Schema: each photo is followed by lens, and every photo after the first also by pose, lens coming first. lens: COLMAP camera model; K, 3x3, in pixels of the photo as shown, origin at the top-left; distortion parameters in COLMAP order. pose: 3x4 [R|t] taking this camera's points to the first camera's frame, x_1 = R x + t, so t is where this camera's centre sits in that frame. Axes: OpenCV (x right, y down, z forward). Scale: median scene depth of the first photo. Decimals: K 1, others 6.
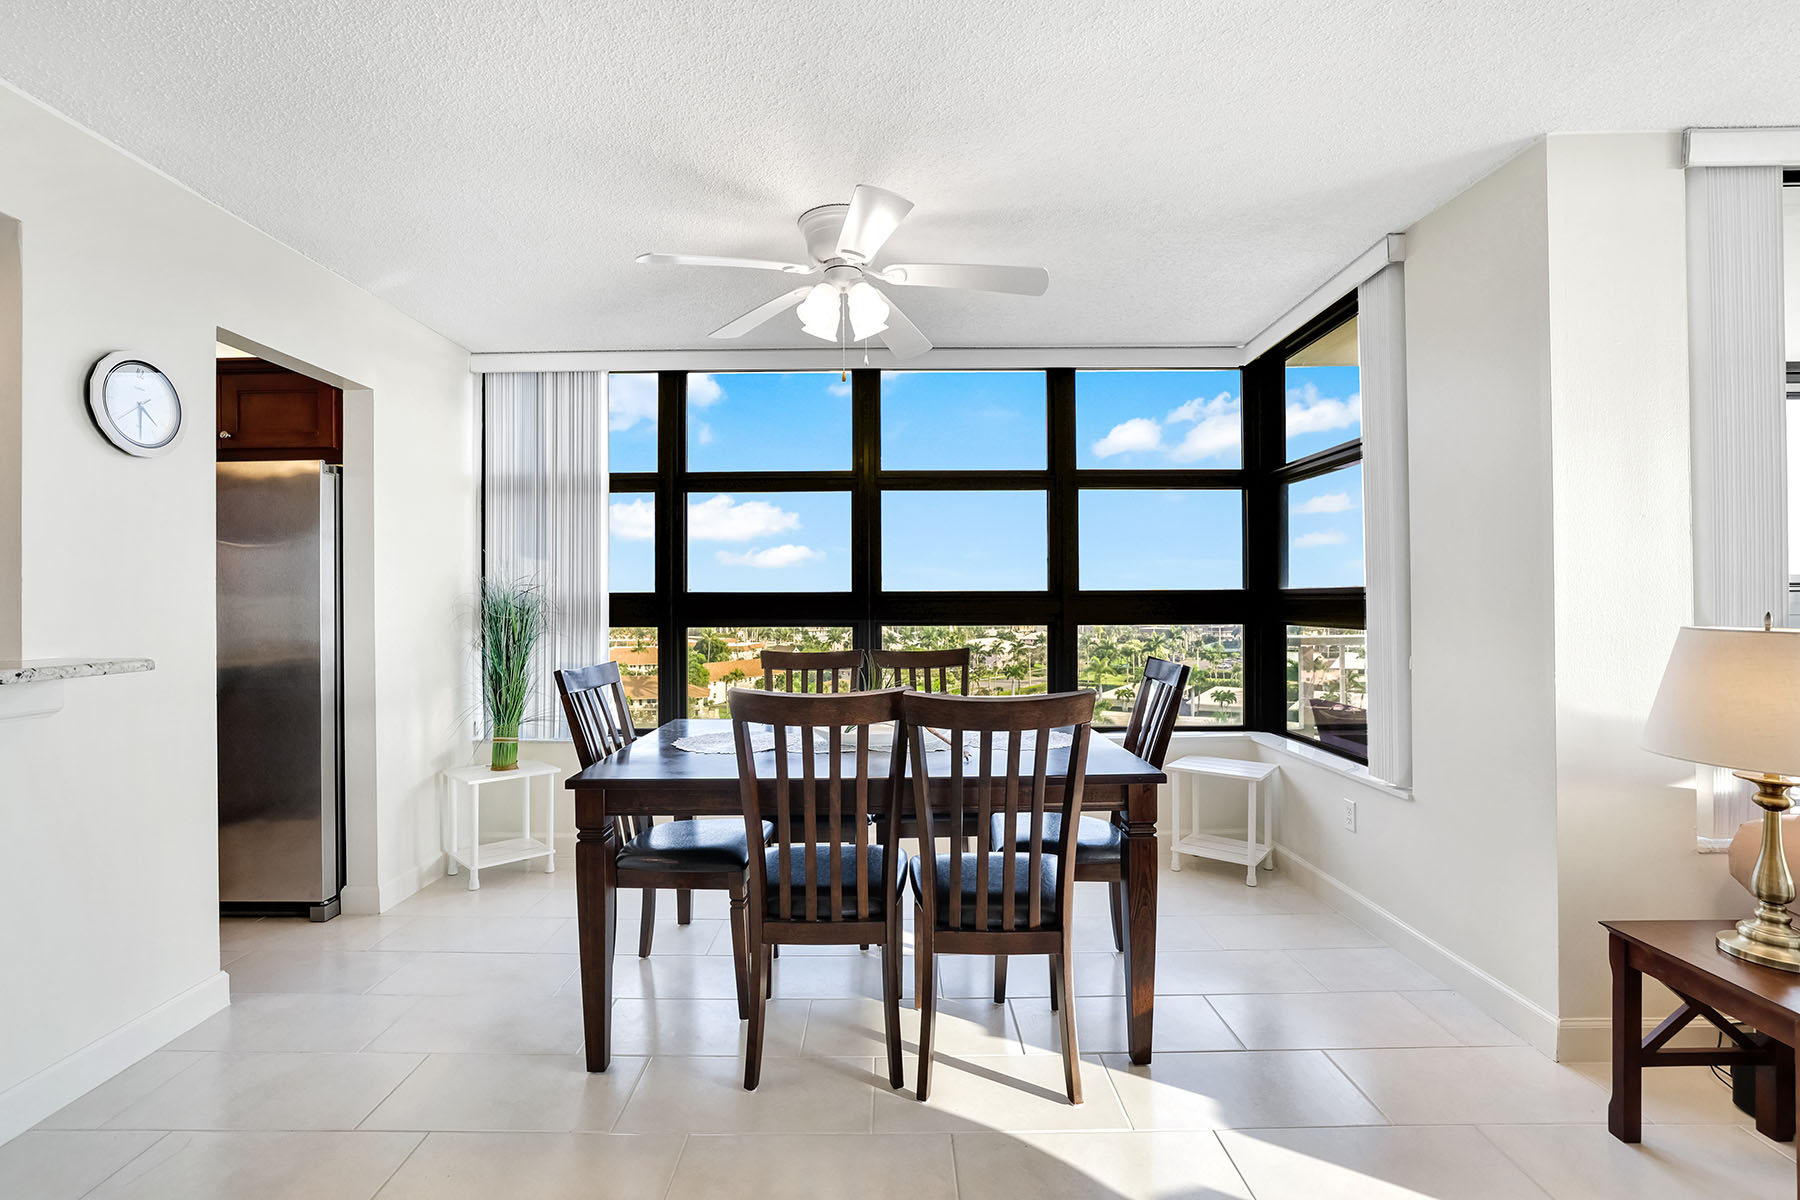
lens RADIAL K [[786.9, 0, 881.0], [0, 786.9, 594.5], [0, 0, 1]] dist [-0.024445, 0.003410]
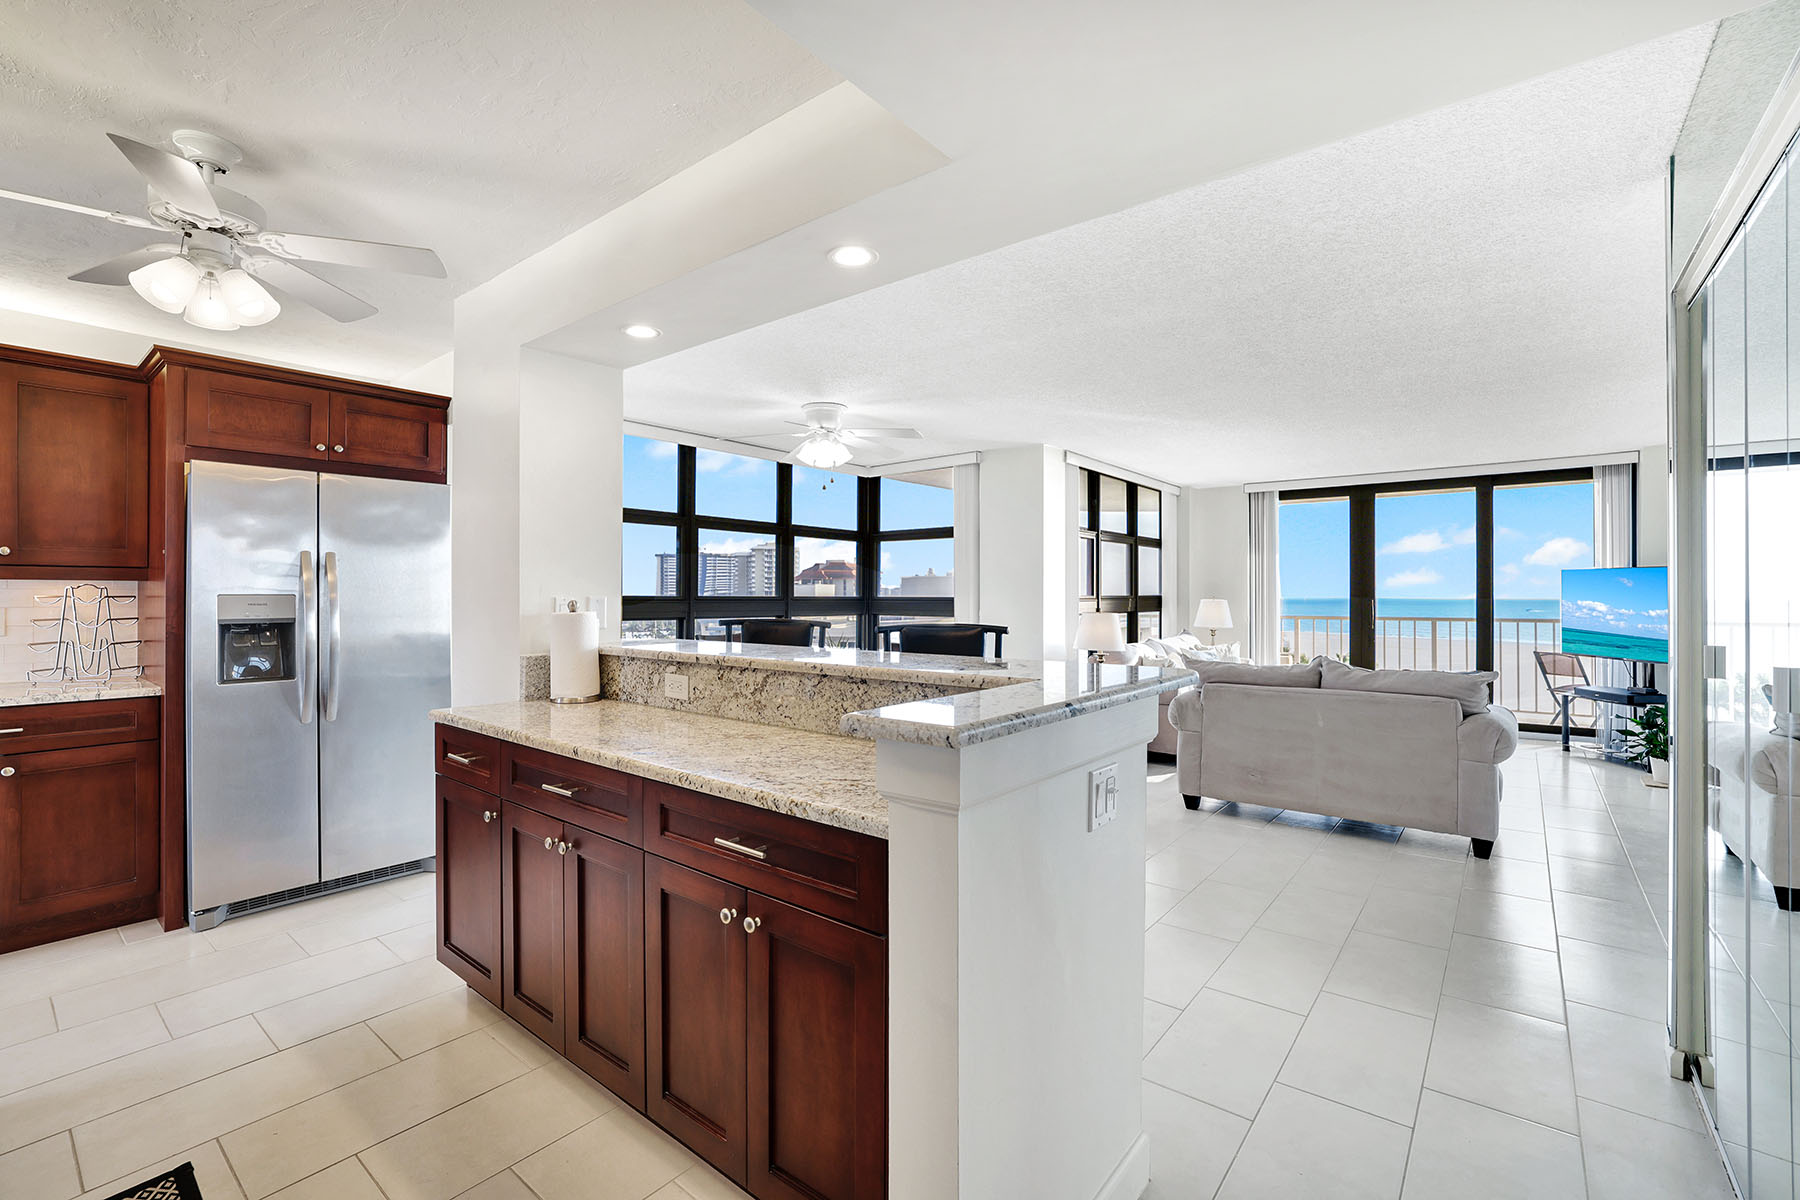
lens RADIAL K [[786.9, 0, 915.3], [0, 786.9, 589.6], [0, 0, 1]] dist [-0.024445, 0.003410]
pose [[0.569602, 0.015971, 0.821765, -1.400973], [-0.011626, 0.999868, -0.011374, -0.002729], [-0.821838, -0.003075, 0.569712, -0.229511]]
